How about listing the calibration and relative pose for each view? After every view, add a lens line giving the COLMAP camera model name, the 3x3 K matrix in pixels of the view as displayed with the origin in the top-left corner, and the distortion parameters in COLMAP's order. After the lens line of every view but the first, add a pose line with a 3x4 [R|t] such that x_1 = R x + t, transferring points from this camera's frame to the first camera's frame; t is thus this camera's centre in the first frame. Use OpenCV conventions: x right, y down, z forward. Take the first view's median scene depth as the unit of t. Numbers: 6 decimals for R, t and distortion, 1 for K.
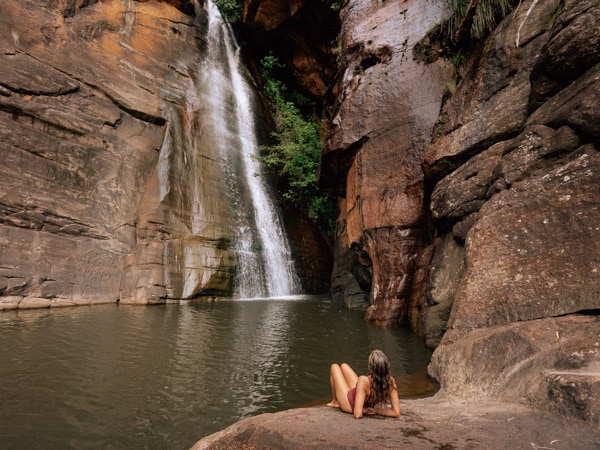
lens RADIAL K [[299.1, 0, 300.0], [0, 299.1, 225.0], [0, 0, 1]] dist [0.021498, -0.017452]
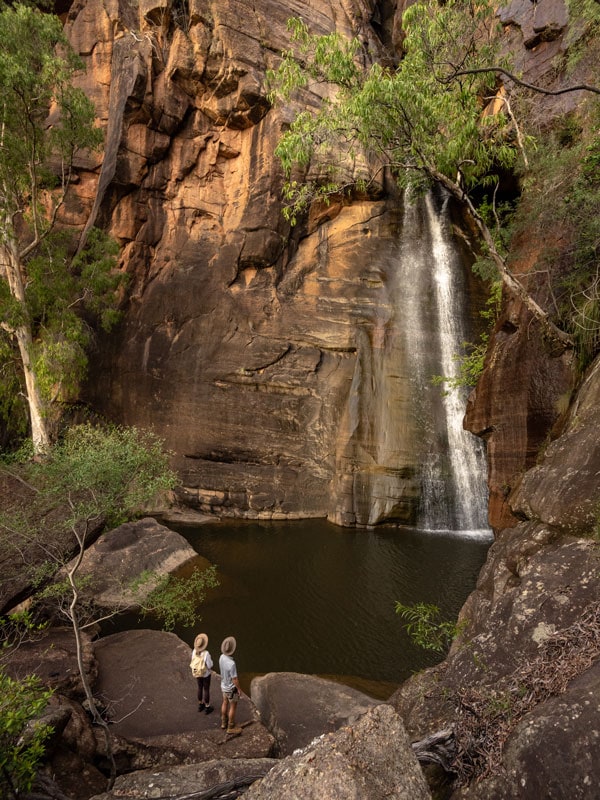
lens RADIAL K [[398.8, 0, 300.0], [0, 398.8, 400.0], [0, 0, 1]] dist [0.021498, -0.017452]
pose [[0.701321, 0.004142, -0.712833, 0.494847], [0.126189, 0.983469, 0.129866, -0.435296], [0.701587, -0.181030, 0.689205, -0.179624]]
